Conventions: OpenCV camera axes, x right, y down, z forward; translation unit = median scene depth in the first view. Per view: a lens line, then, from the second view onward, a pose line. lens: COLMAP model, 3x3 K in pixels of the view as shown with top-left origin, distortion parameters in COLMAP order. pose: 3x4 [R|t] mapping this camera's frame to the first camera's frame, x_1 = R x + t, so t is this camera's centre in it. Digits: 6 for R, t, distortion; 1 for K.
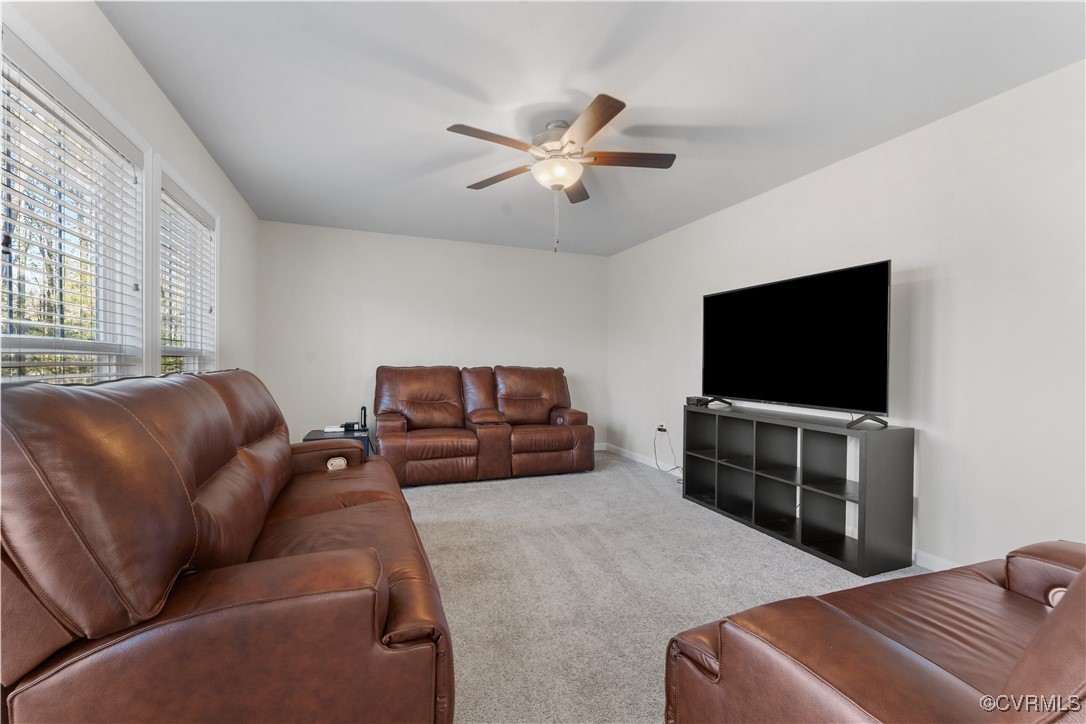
lens RADIAL K [[471.7, 0, 540.2], [0, 471.7, 362.6], [0, 0, 1]] dist [-0.000551, -0.000116]
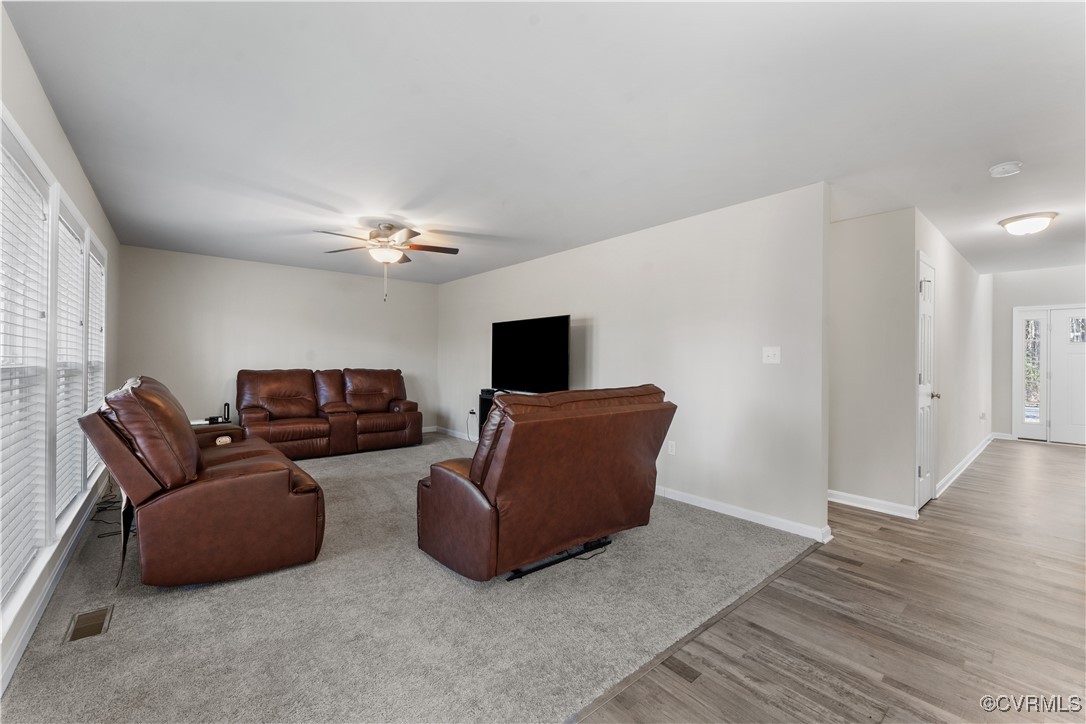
lens RADIAL K [[435.5, 0, 543.8], [0, 435.5, 356.5], [0, 0, 1]] dist [0.001572, 0.000450]
pose [[0.944152, 0.001620, 0.329507, 0.031756], [0.001180, 0.999965, -0.008298, -0.018242], [-0.329509, 0.008223, 0.944117, -0.347391]]
